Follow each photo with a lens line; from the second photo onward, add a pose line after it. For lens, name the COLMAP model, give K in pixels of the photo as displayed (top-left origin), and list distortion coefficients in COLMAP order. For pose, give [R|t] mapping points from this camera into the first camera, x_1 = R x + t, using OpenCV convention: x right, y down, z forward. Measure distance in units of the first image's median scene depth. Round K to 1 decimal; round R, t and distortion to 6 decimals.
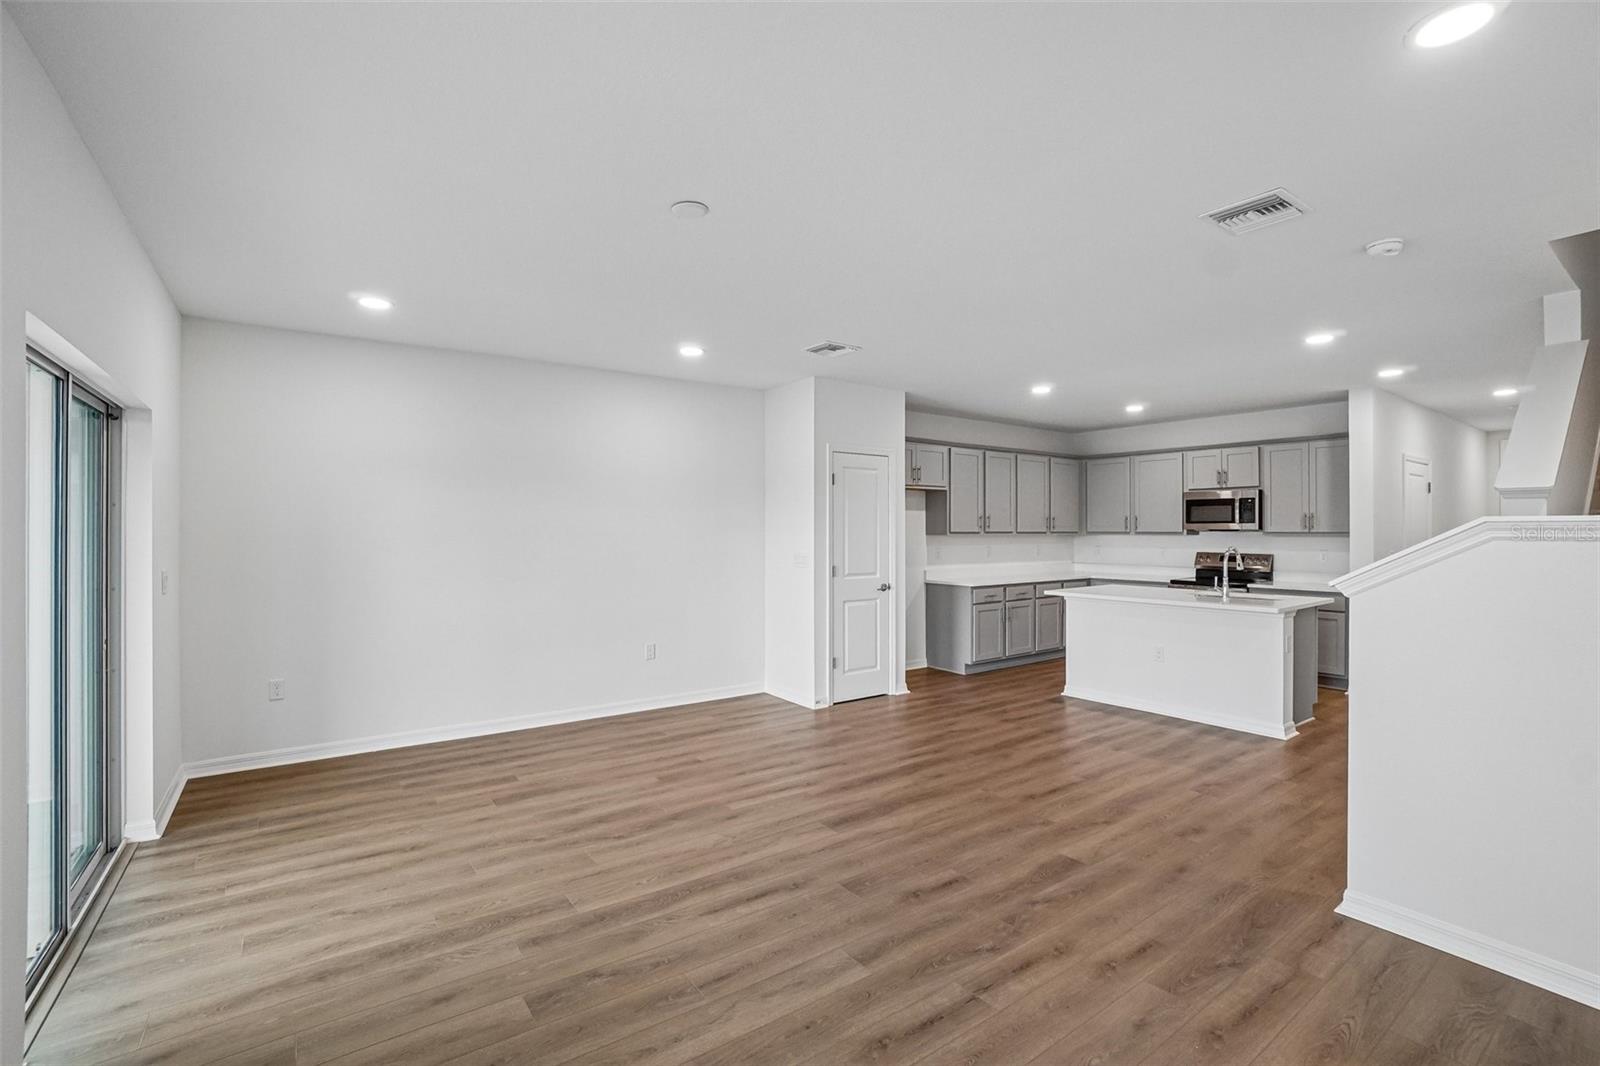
lens RADIAL K [[720.1, 0, 810.4], [0, 720.1, 528.4], [0, 0, 1]] dist [-0.069167, 0.023259]
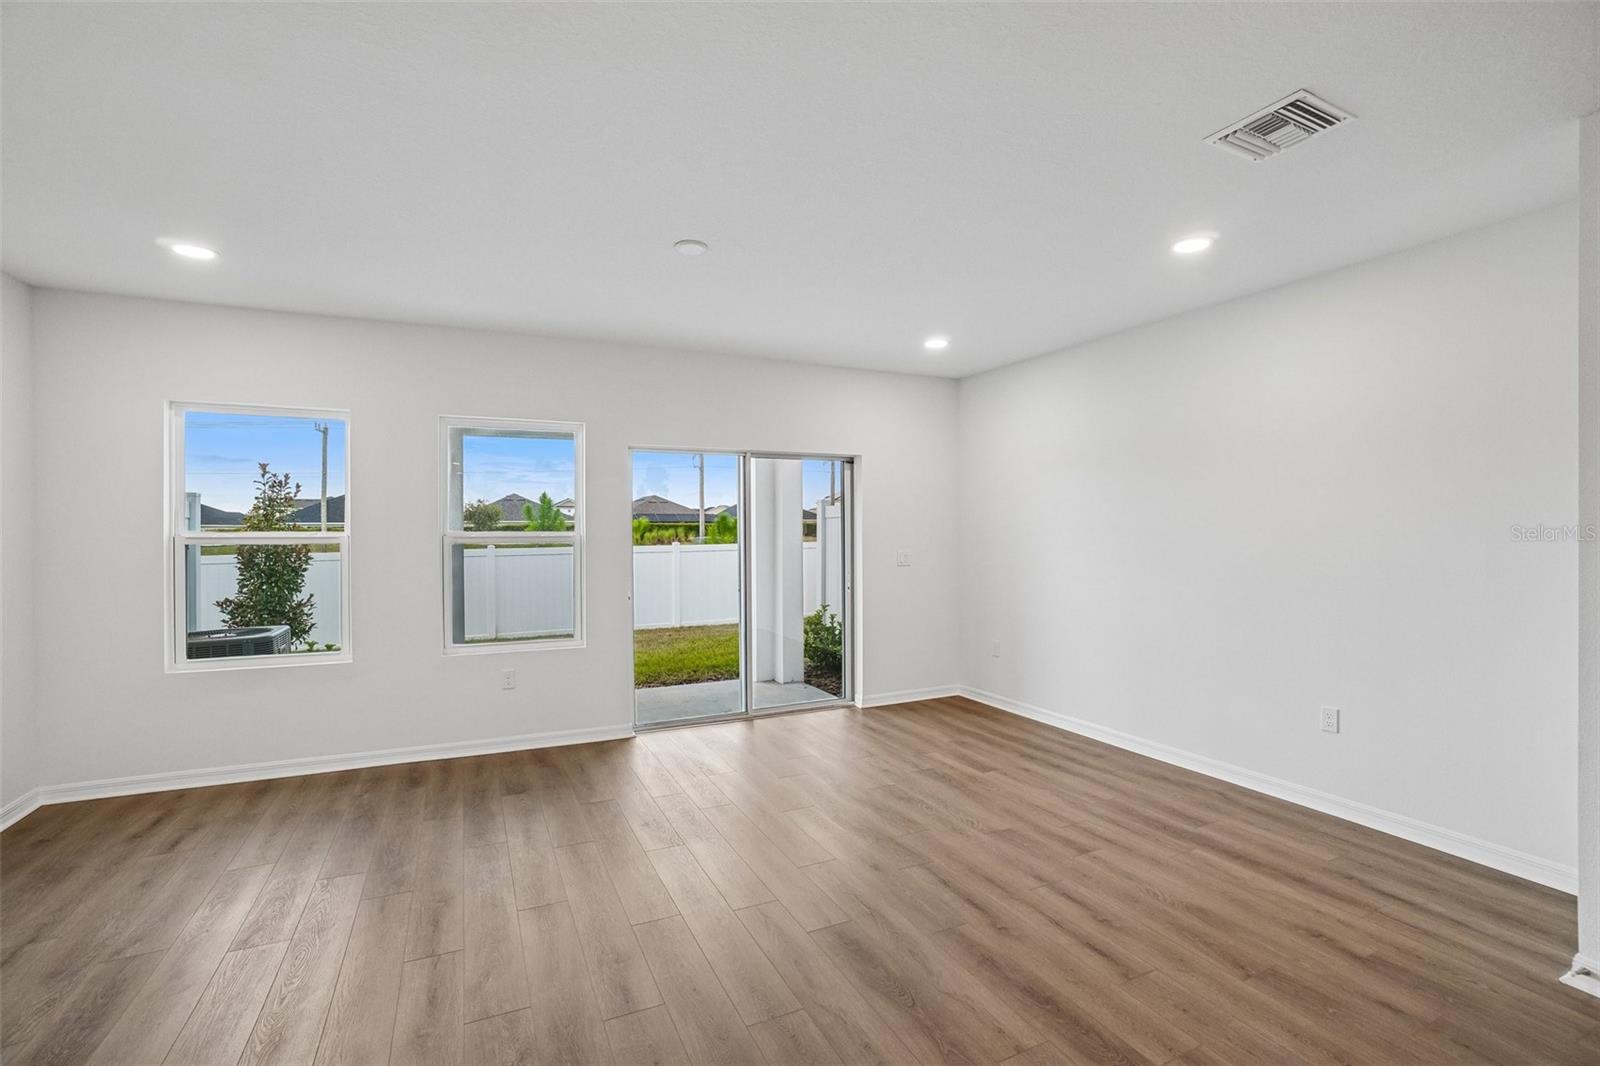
lens RADIAL K [[710.0, 0, 803.6], [0, 710.0, 532.3], [0, 0, 1]] dist [-0.064835, 0.024461]
pose [[-0.182339, 0.007776, -0.983205, 0.406088], [0.007257, 0.999952, 0.006563, 0.002546], [0.983209, -0.005938, -0.182386, 0.608351]]
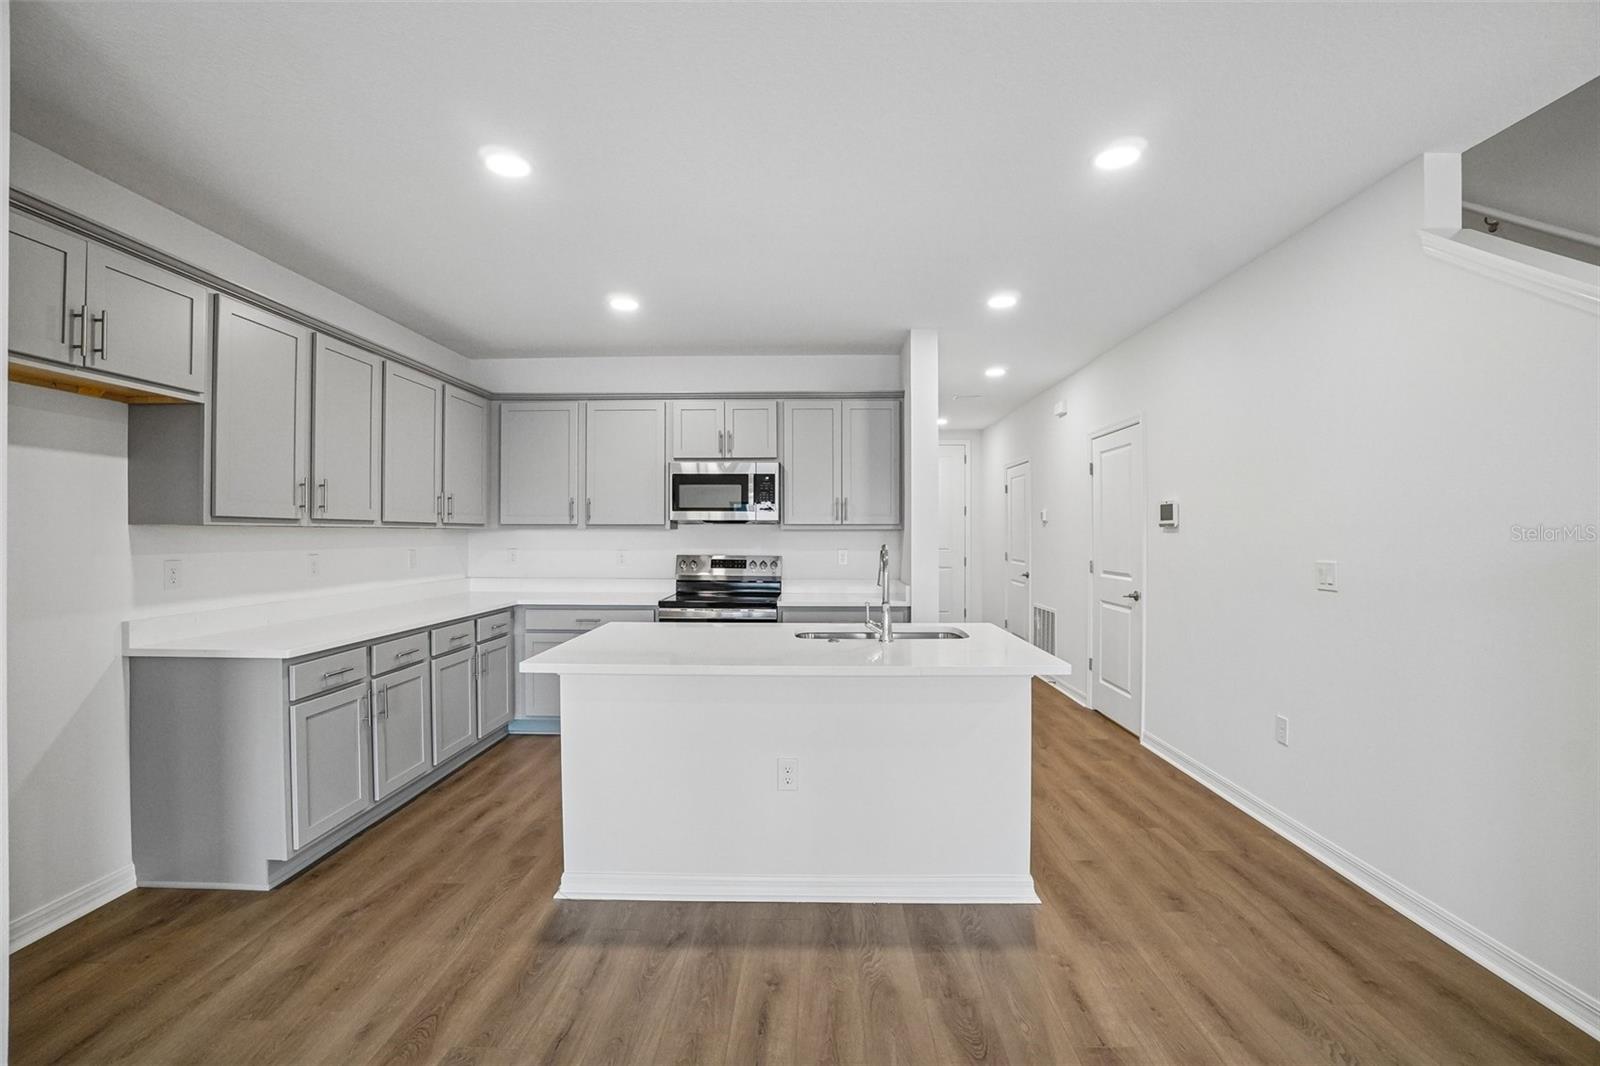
lens RADIAL K [[710.0, 0, 803.6], [0, 710.0, 532.3], [0, 0, 1]] dist [-0.064835, 0.024461]
pose [[0.606172, 0.000926, 0.795333, 0.113100], [-0.002501, 0.999997, 0.000742, 0.014191], [-0.795330, -0.002439, 0.606172, 0.630436]]
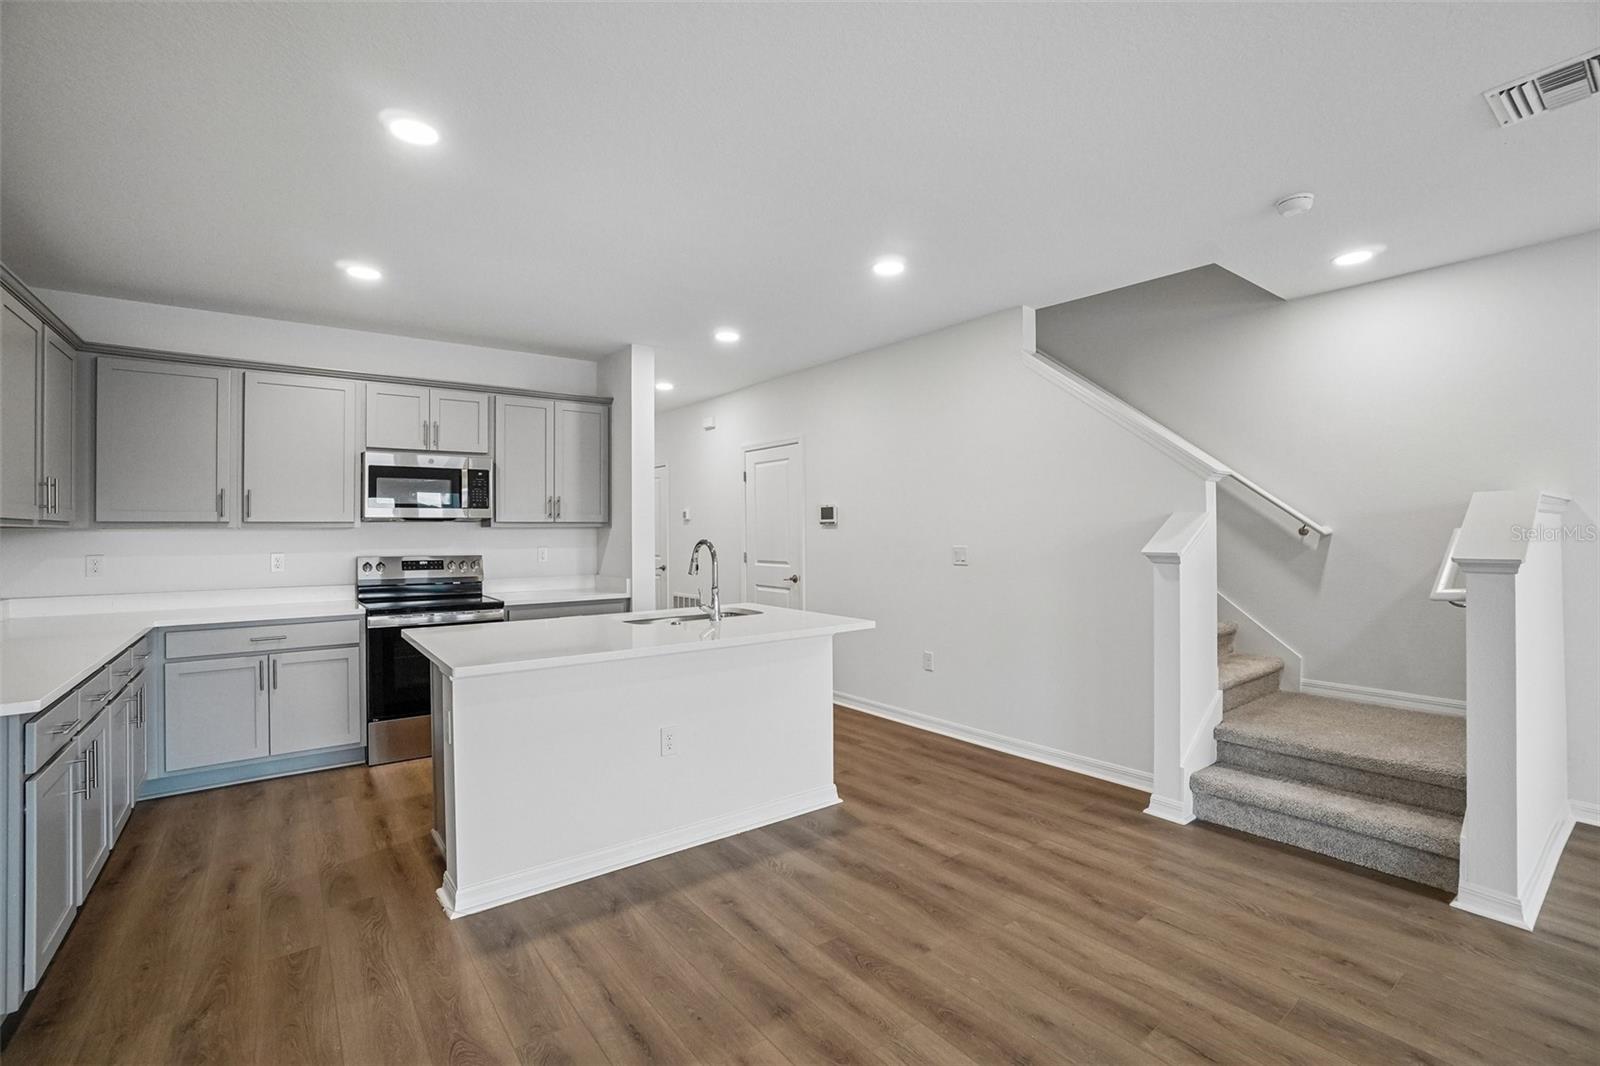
lens RADIAL K [[710.2, 0, 804.2], [0, 710.2, 518.9], [0, 0, 1]] dist [-0.065079, 0.024105]
pose [[-0.020365, 0.014730, 0.999684, -0.040534], [0.003925, 0.999885, -0.014653, 0.014937], [-0.999785, 0.003626, -0.020421, 0.807937]]
